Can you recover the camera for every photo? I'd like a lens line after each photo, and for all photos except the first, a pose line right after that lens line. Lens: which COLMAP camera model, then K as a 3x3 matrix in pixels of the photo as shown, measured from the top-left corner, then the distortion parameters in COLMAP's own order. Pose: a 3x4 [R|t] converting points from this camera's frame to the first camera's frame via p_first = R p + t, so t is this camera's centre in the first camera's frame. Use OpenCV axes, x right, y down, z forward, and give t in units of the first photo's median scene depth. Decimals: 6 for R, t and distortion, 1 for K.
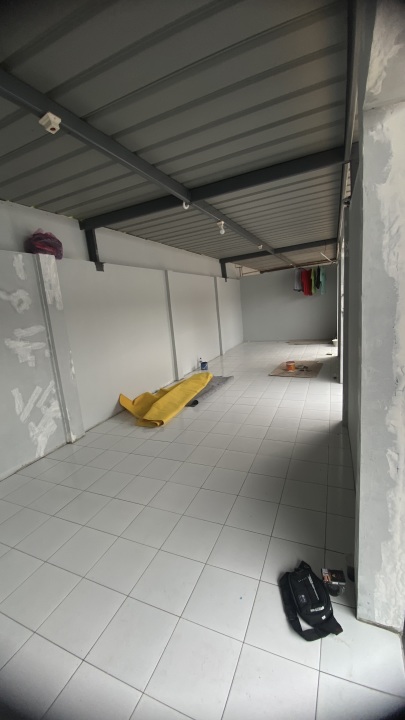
lens RADIAL K [[285.2, 0, 204.7], [0, 285.2, 360.0], [0, 0, 1]] dist [0.000218, -0.016644]
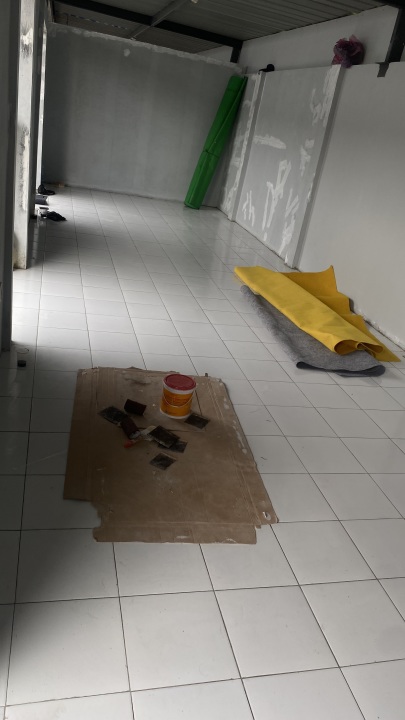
lens RADIAL K [[546.9, 0, 202.5], [0, 546.9, 360.0], [0, 0, 1]] dist [0.108732, -0.230366]
pose [[-0.794647, 0.204668, -0.571531, 0.759391], [-0.214306, 0.786267, 0.579532, -0.405902], [0.567987, 0.583006, -0.580943, 1.717798]]
